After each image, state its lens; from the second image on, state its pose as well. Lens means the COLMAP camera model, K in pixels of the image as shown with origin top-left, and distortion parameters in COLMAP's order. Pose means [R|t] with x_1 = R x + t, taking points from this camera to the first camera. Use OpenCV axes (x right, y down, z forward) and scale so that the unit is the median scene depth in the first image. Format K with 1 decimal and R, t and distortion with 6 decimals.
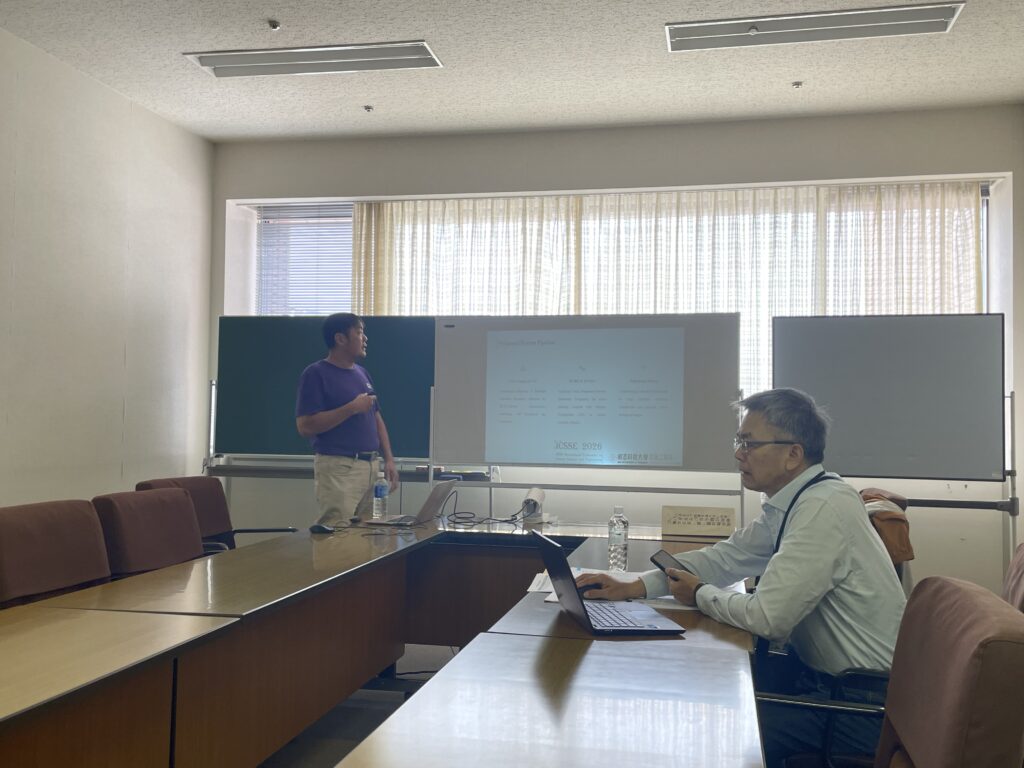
lens RADIAL K [[975.2, 0, 513.6], [0, 975.2, 386.8], [0, 0, 1]] dist [0.058514, 0.000000]
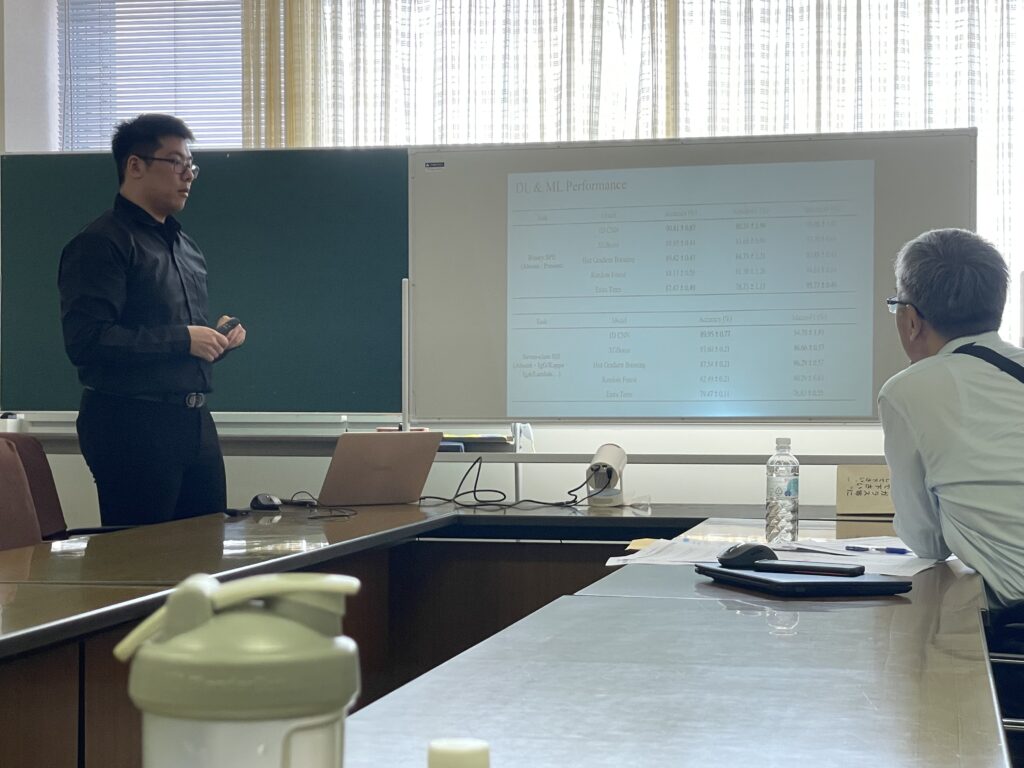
lens RADIAL K [[2025.9, 0, 509.1], [0, 2025.9, 391.7], [0, 0, 1]] dist [0.063392, 0.000000]
pose [[0.999868, -0.015415, -0.005065, -0.019945], [0.015588, 0.999227, 0.036086, 0.021399], [0.004505, -0.036160, 0.999336, -0.110182]]
